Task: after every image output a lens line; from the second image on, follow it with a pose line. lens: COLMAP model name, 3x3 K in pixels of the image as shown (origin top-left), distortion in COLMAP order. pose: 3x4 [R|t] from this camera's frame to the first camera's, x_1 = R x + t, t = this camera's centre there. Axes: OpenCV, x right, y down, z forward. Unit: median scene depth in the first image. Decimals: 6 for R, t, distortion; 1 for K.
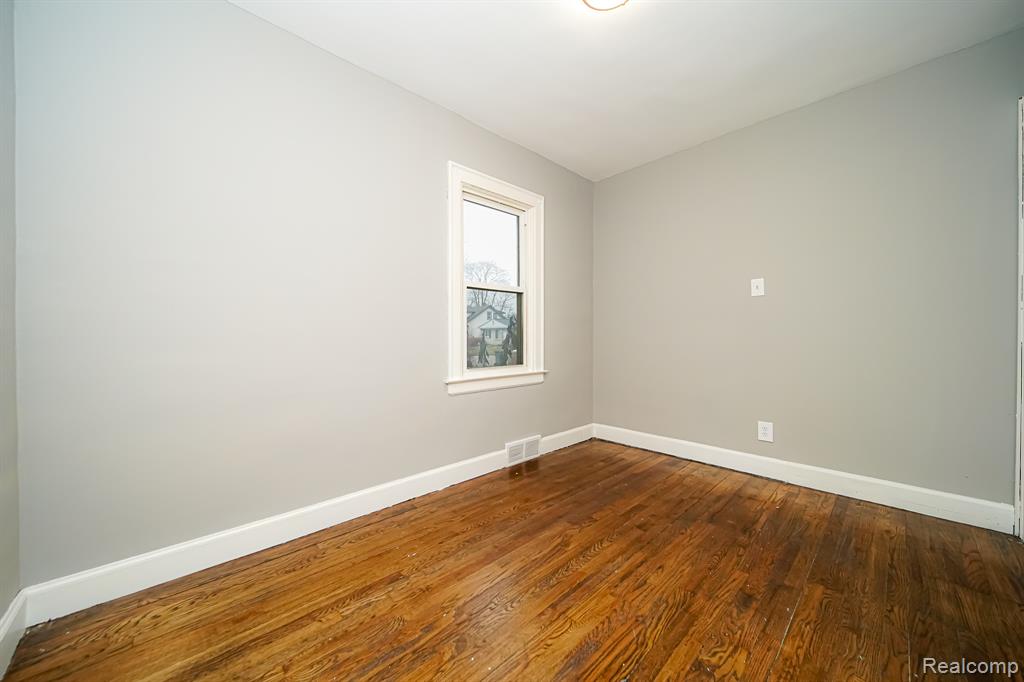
lens RADIAL K [[363.1, 0, 512.0], [0, 363.1, 341.0], [0, 0, 1]] dist [-0.001094, -0.000234]
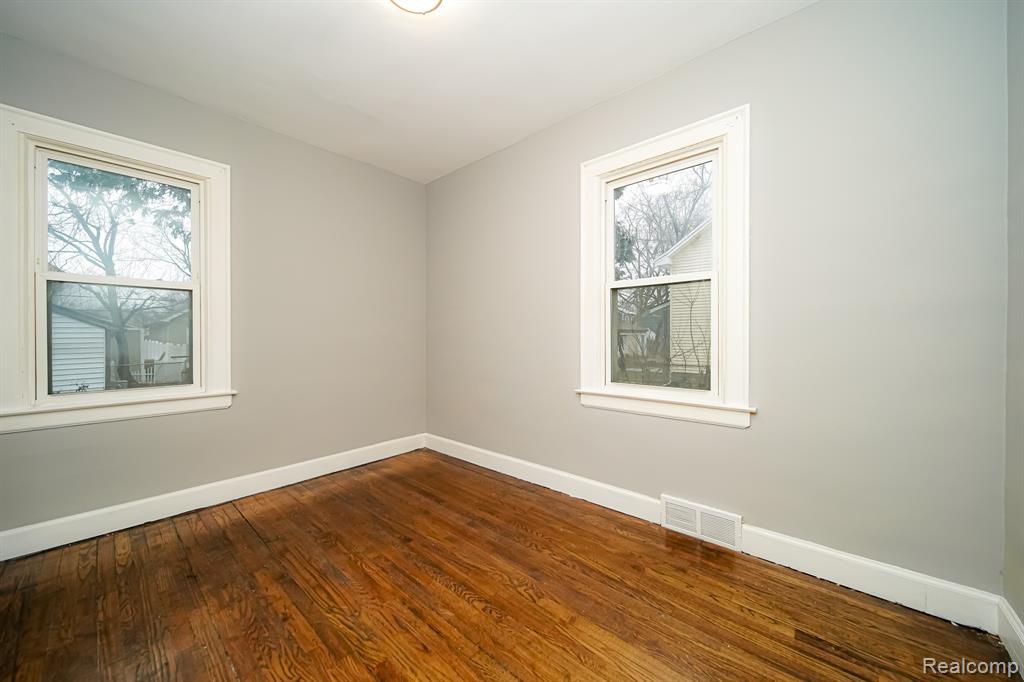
lens RADIAL K [[368.2, 0, 512.0], [0, 368.2, 341.0], [0, 0, 1]] dist [-0.000189, -0.000078]
pose [[0.095426, 0.013184, -0.995349, 0.868812], [-0.015430, 0.999812, 0.011764, -0.034118], [0.995317, 0.014235, 0.095612, 0.794316]]
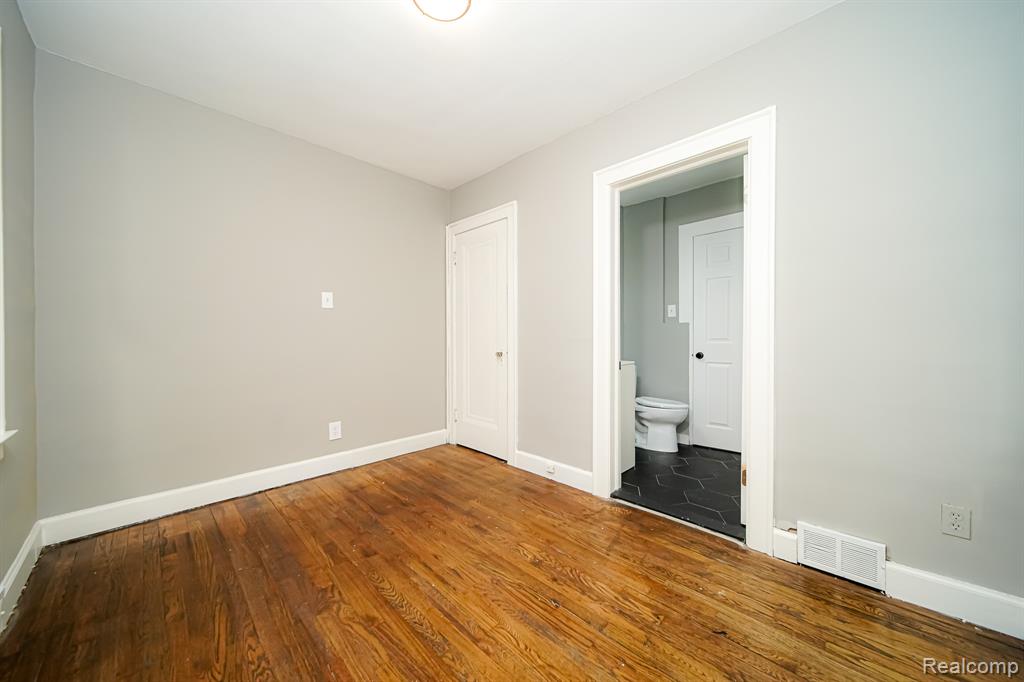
lens RADIAL K [[363.1, 0, 512.0], [0, 363.1, 341.0], [0, 0, 1]] dist [-0.001094, -0.000234]
pose [[-0.038442, -0.003667, 0.999254, -0.503525], [0.021345, 0.999762, 0.004490, -0.021492], [-0.999033, 0.021502, -0.038354, 0.576627]]
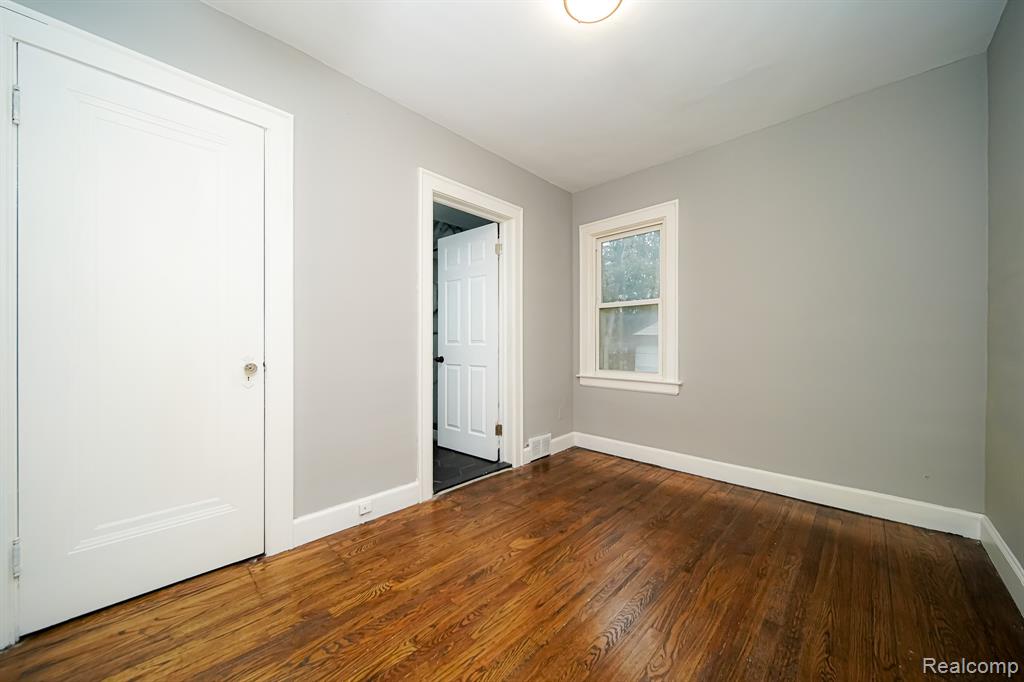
lens RADIAL K [[363.1, 0, 512.0], [0, 363.1, 341.0], [0, 0, 1]] dist [-0.001094, -0.000234]
pose [[-0.998786, 0.005719, -0.048920, 0.373095], [0.004966, 0.999867, 0.015514, -0.030560], [0.049002, 0.015252, -0.998682, 1.358537]]
